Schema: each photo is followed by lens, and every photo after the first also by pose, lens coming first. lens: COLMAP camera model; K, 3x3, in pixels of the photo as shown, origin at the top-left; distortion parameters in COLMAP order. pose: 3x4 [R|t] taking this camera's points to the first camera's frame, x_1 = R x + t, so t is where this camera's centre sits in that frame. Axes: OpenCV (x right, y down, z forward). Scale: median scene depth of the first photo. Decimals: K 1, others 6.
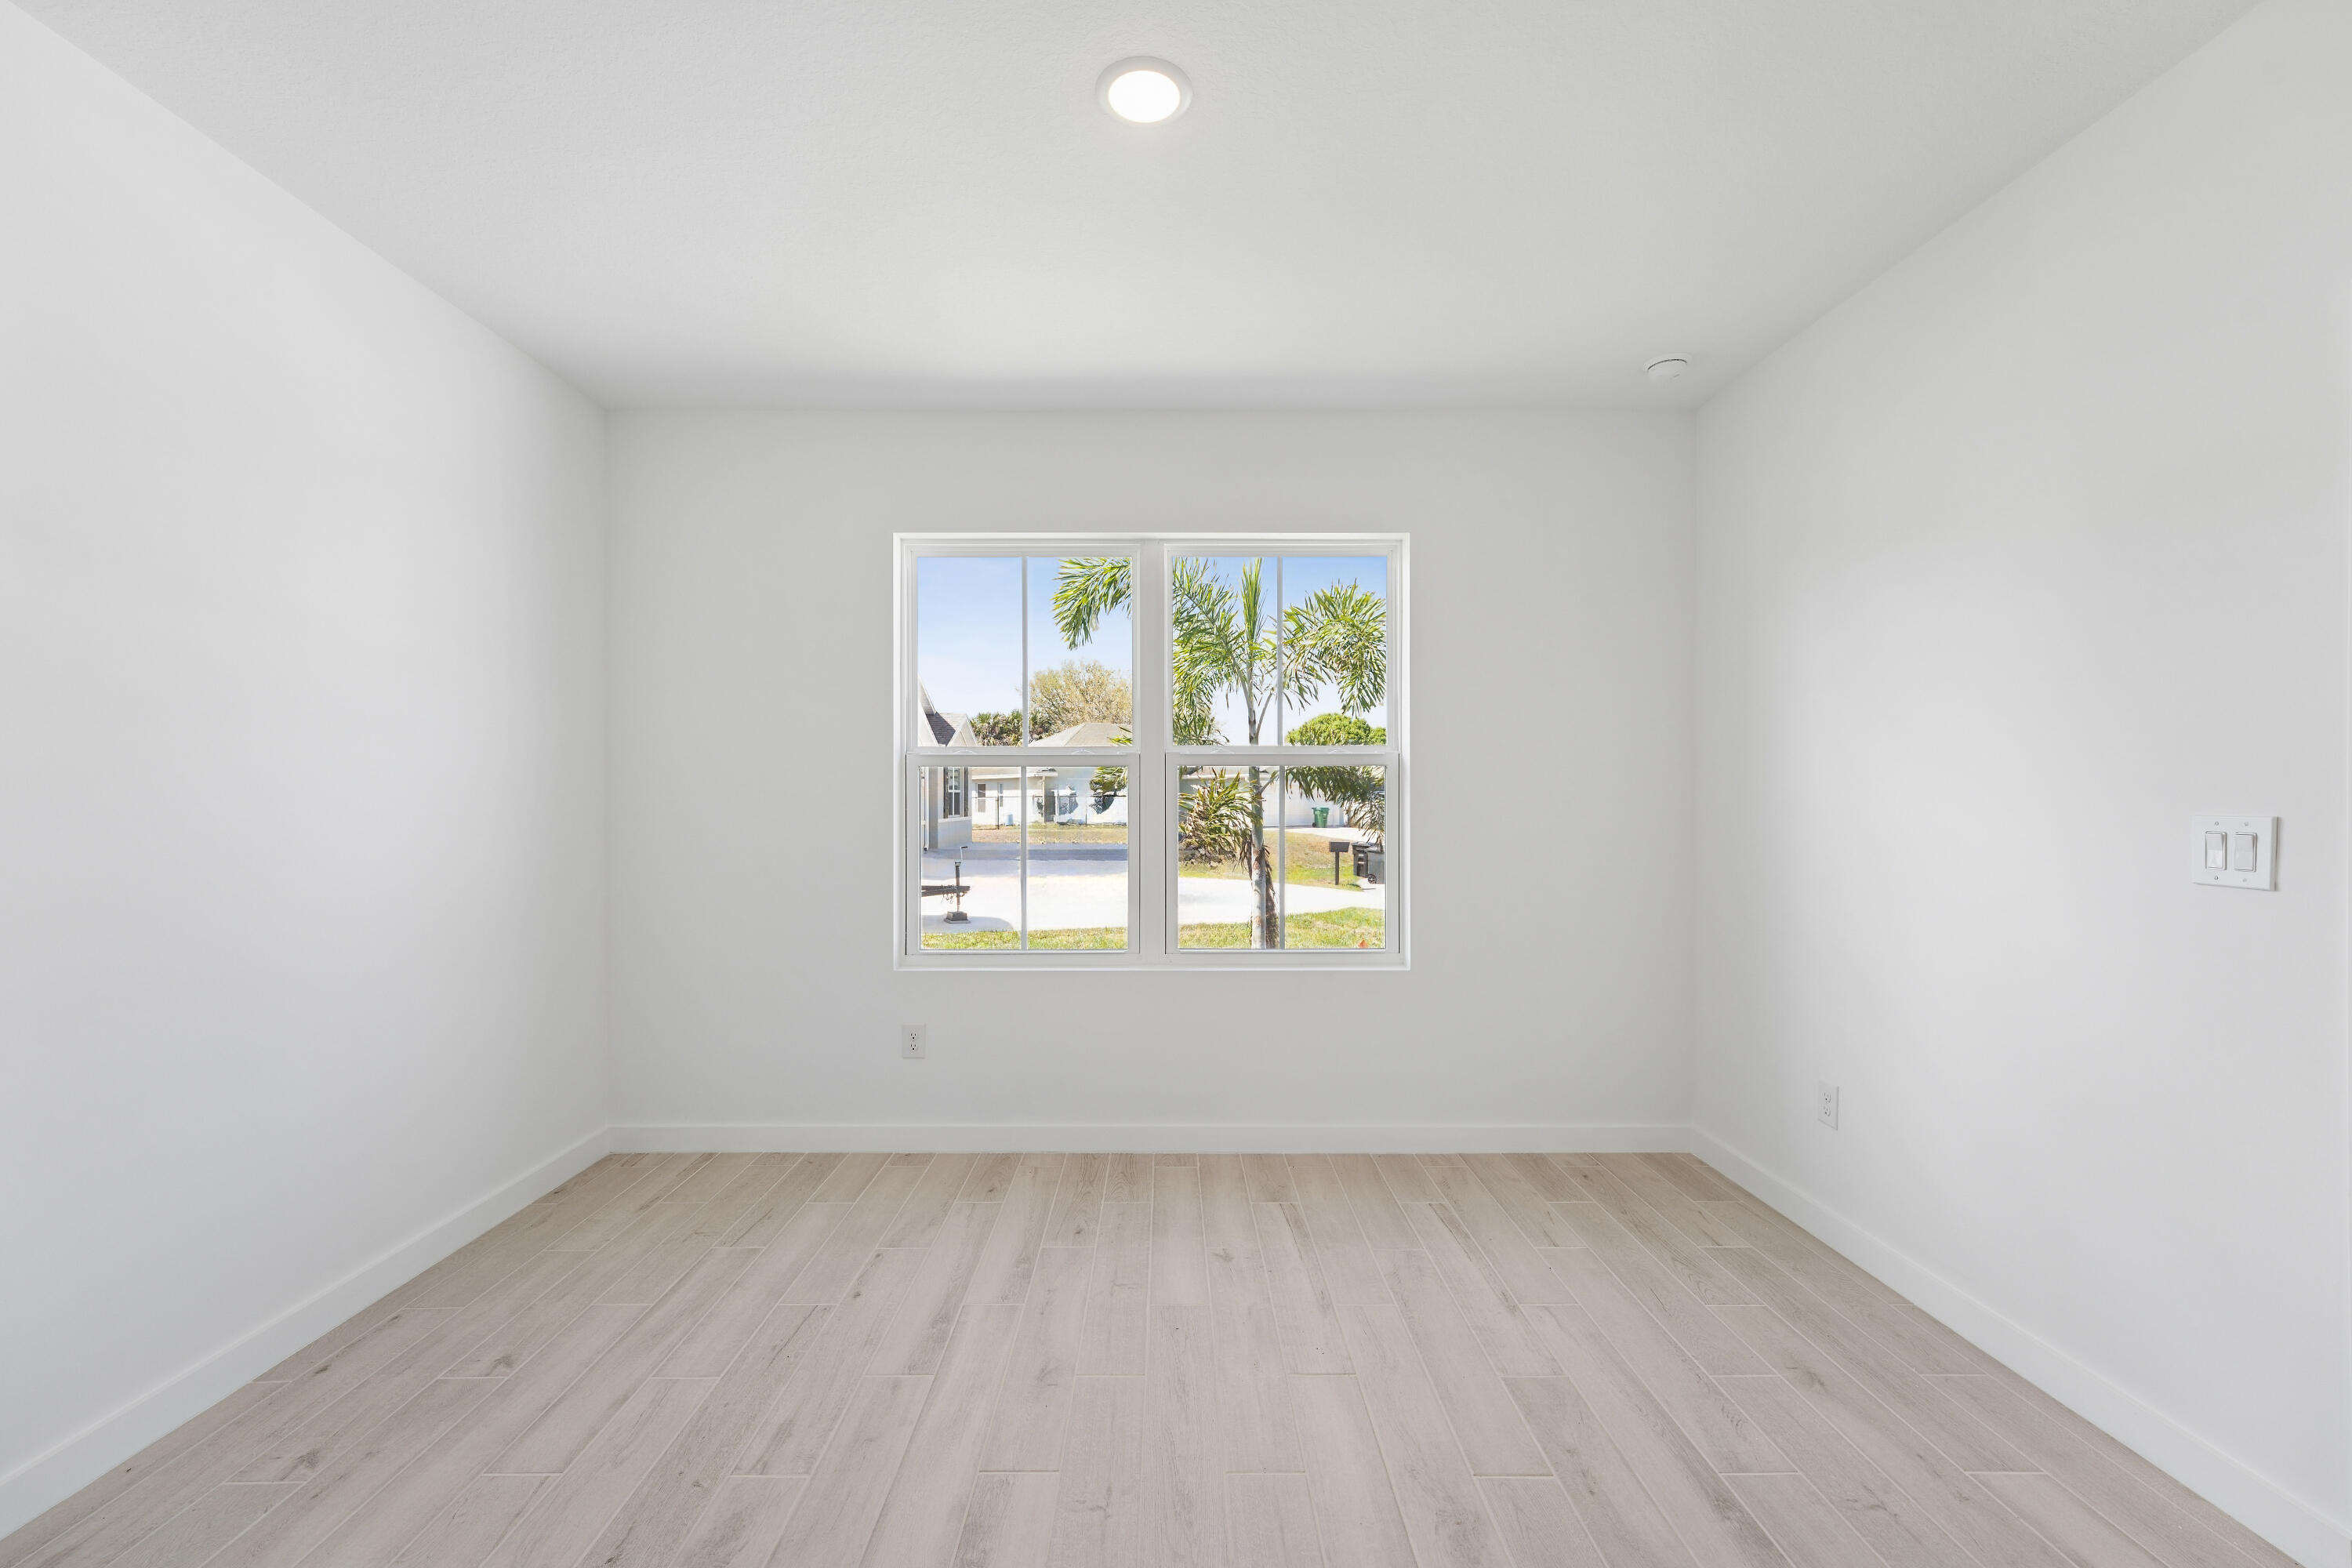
lens RADIAL K [[943.0, 0, 1186.5], [0, 943.0, 796.0], [0, 0, 1]] dist [0.000146, 0.001091]
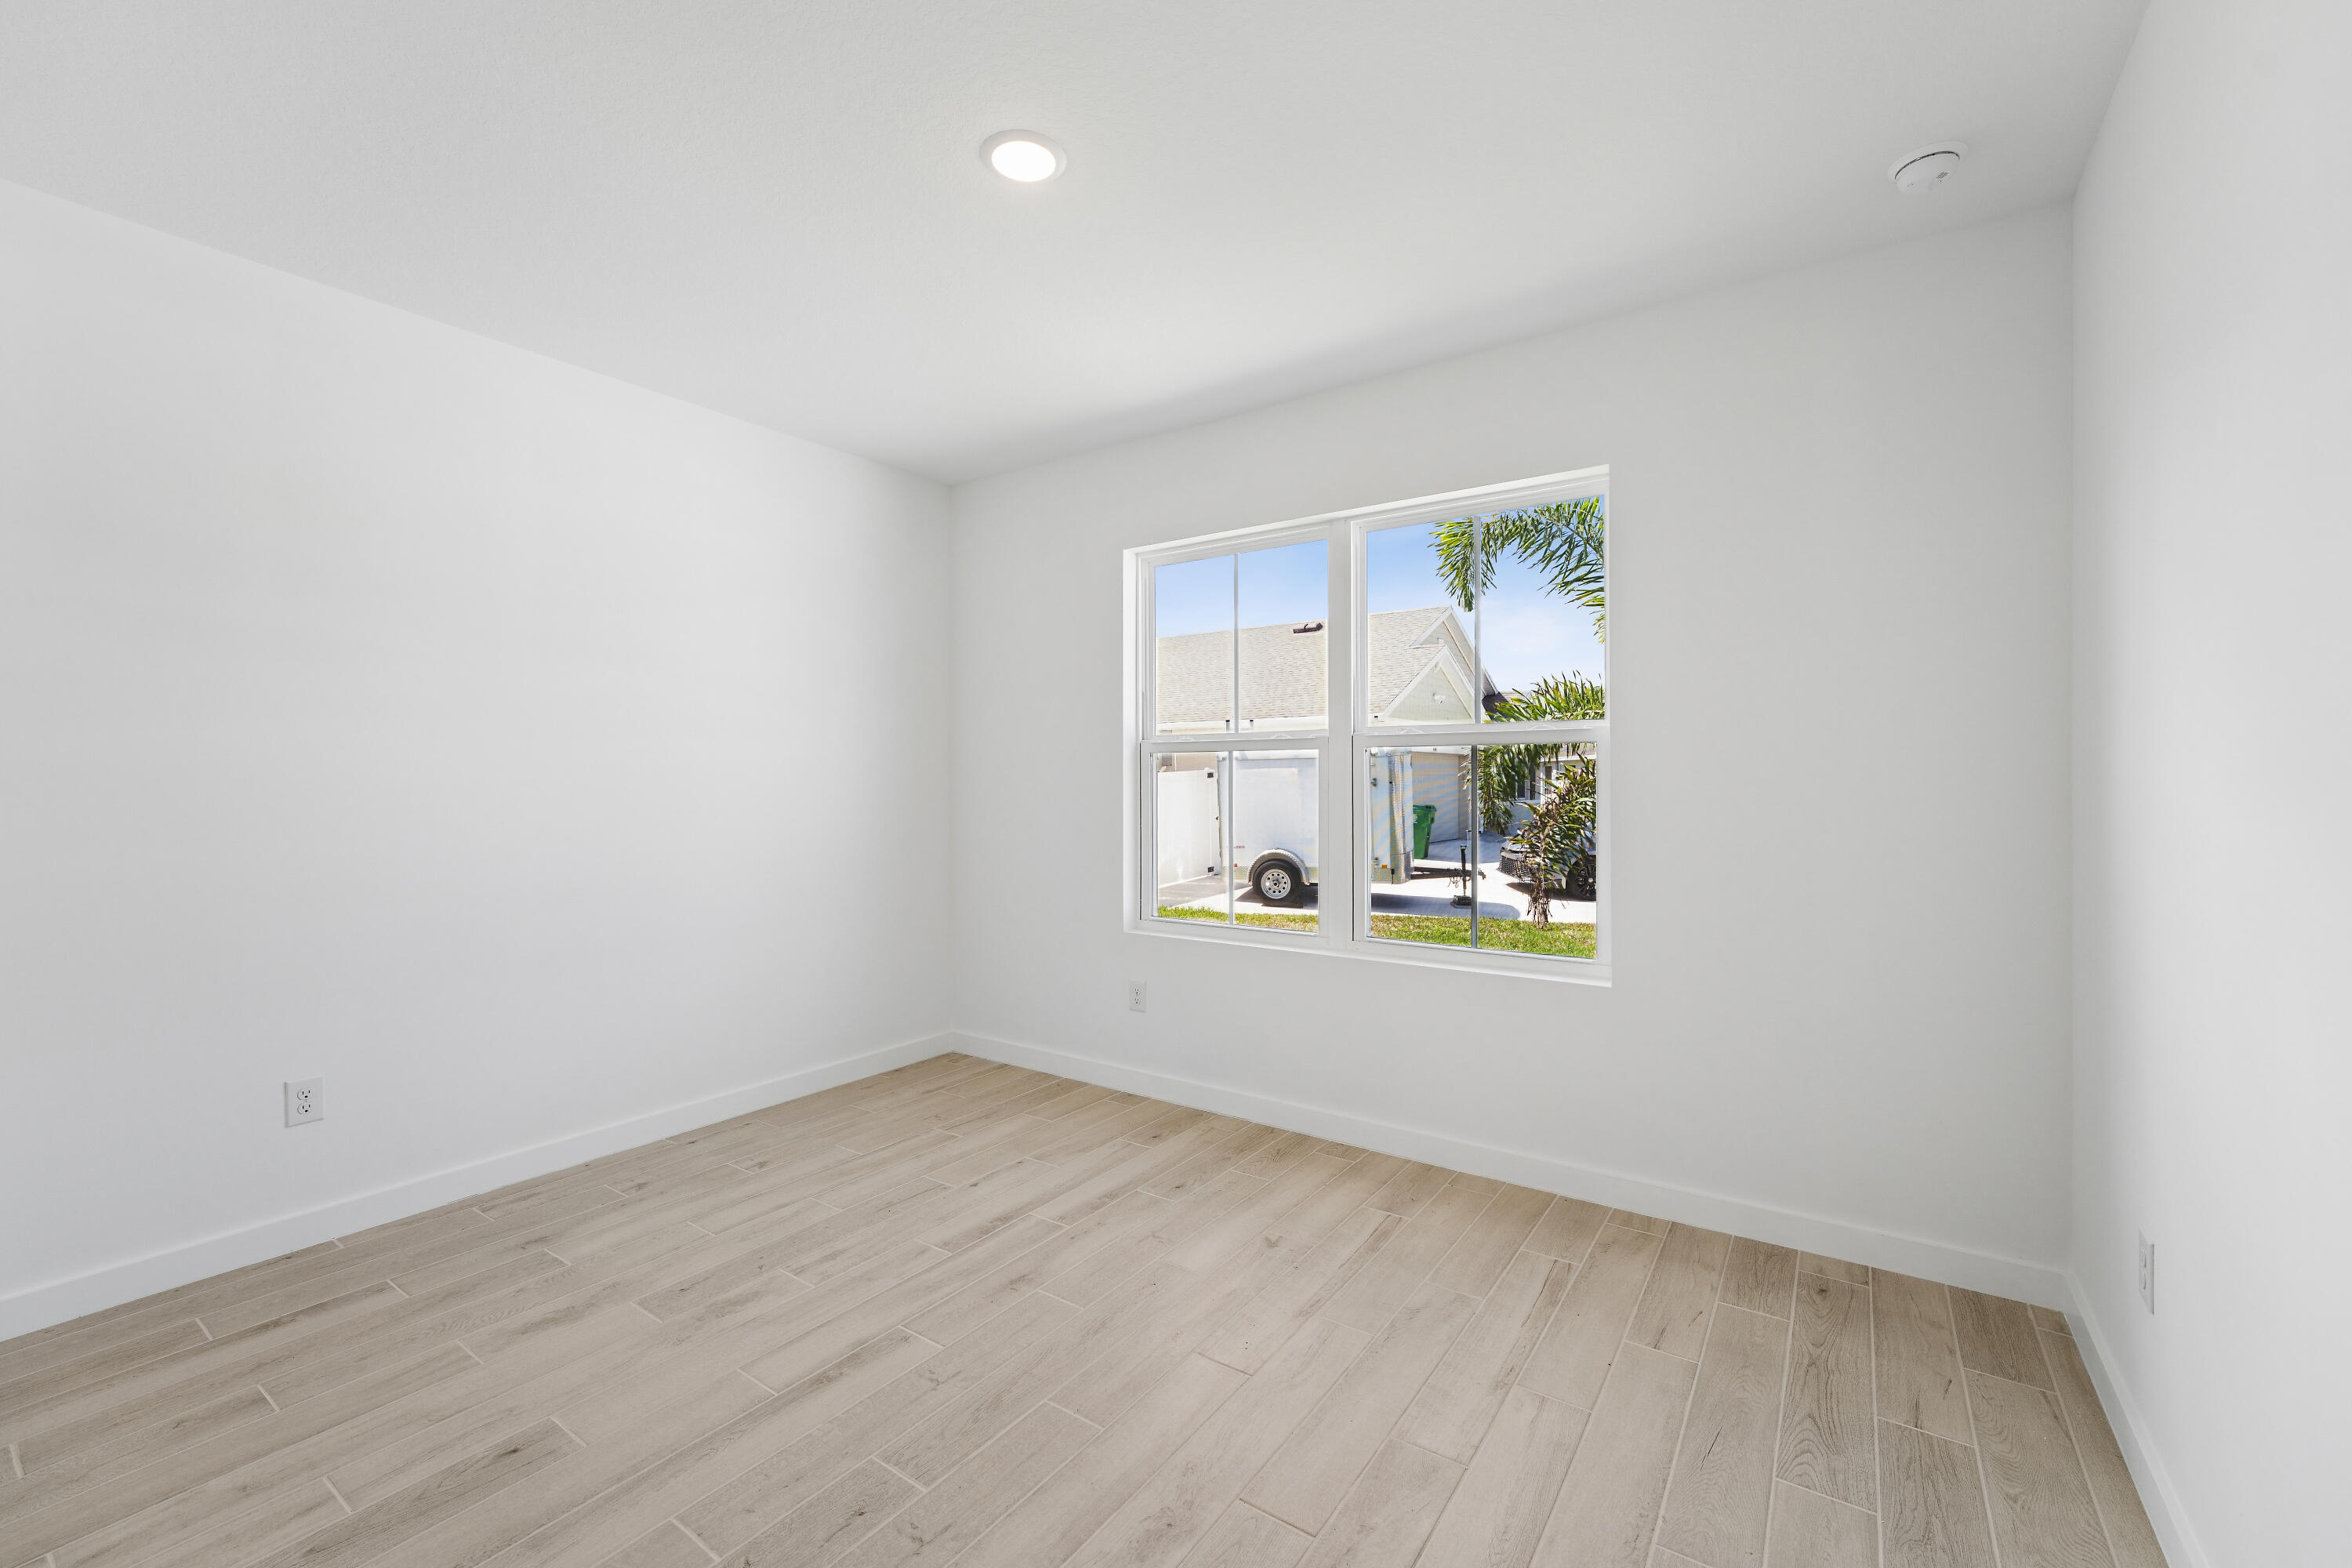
lens RADIAL K [[943.0, 0, 1168.9], [0, 943.0, 773.8], [0, 0, 1]] dist [0.000146, 0.001091]
pose [[0.824088, -0.004664, -0.566443, 0.415155], [0.001708, 0.999982, -0.005750, 0.000007], [0.566460, 0.003771, 0.824081, 0.094892]]
